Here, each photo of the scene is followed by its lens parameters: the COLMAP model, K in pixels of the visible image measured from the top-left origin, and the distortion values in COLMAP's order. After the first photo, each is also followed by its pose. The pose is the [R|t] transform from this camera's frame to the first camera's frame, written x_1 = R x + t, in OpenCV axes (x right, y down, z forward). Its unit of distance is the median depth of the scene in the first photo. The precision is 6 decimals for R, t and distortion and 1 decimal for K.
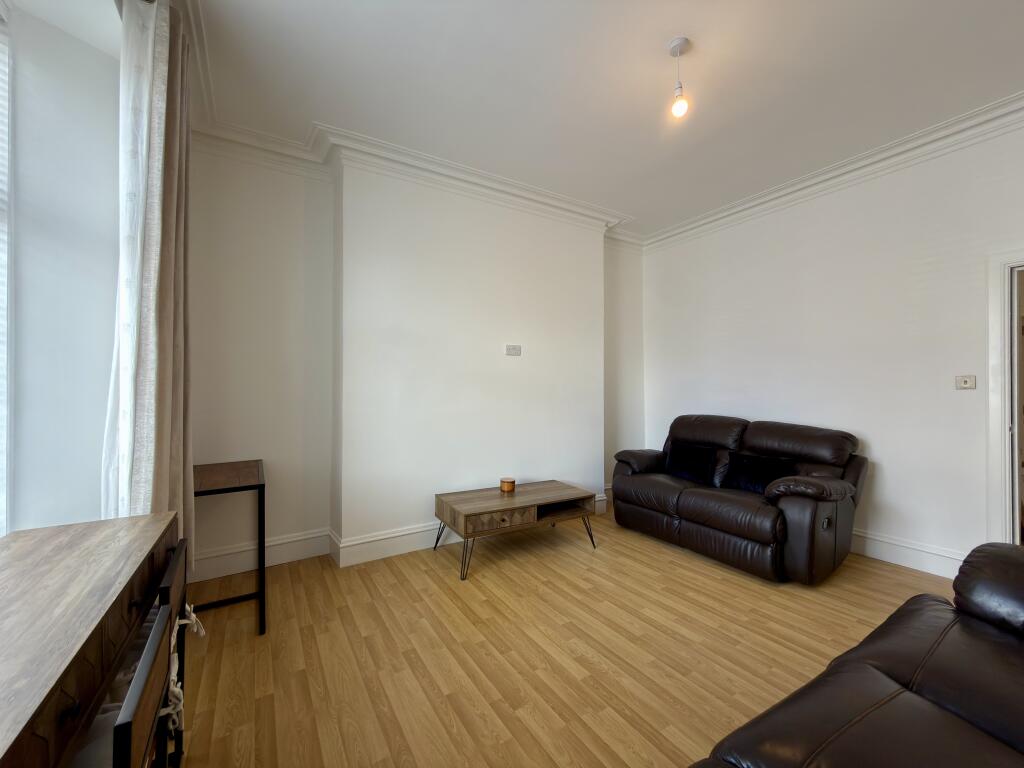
lens RADIAL K [[409.8, 0, 514.1], [0, 409.8, 386.5], [0, 0, 1]] dist [0.000651, 0.000184]
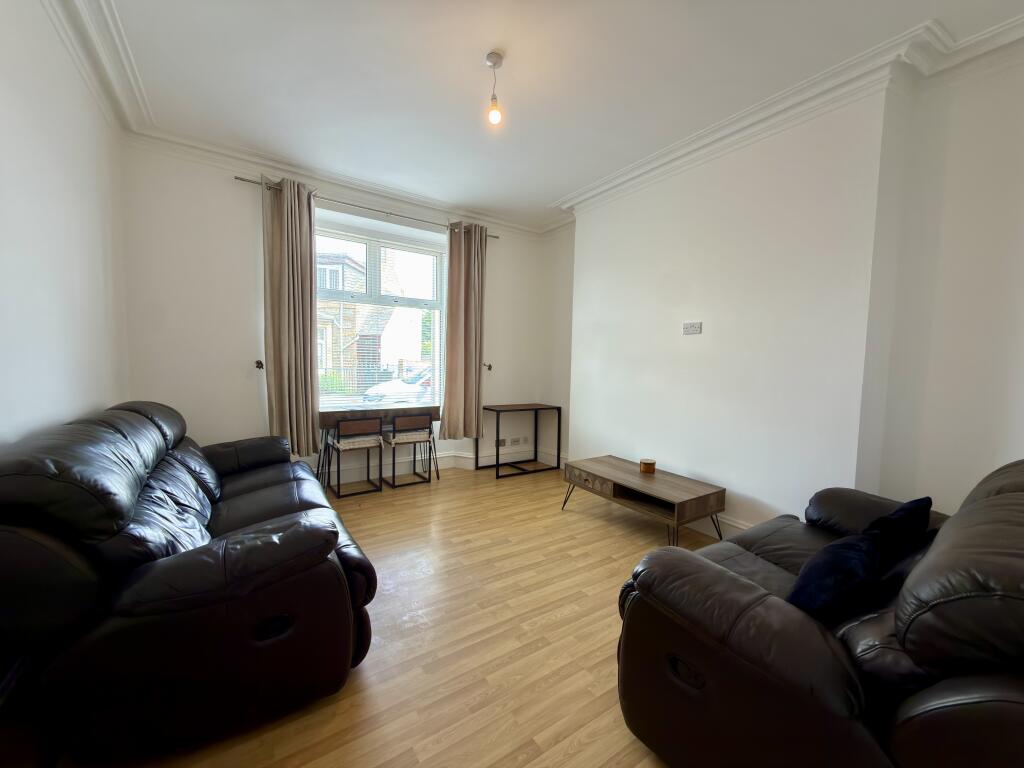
lens RADIAL K [[409.8, 0, 514.1], [0, 409.8, 386.5], [0, 0, 1]] dist [0.000651, 0.000184]
pose [[0.047024, 0.062422, -0.996941, 1.318387], [-0.017051, 0.997950, 0.061681, -0.015359], [0.998748, 0.014099, 0.047992, 0.854950]]
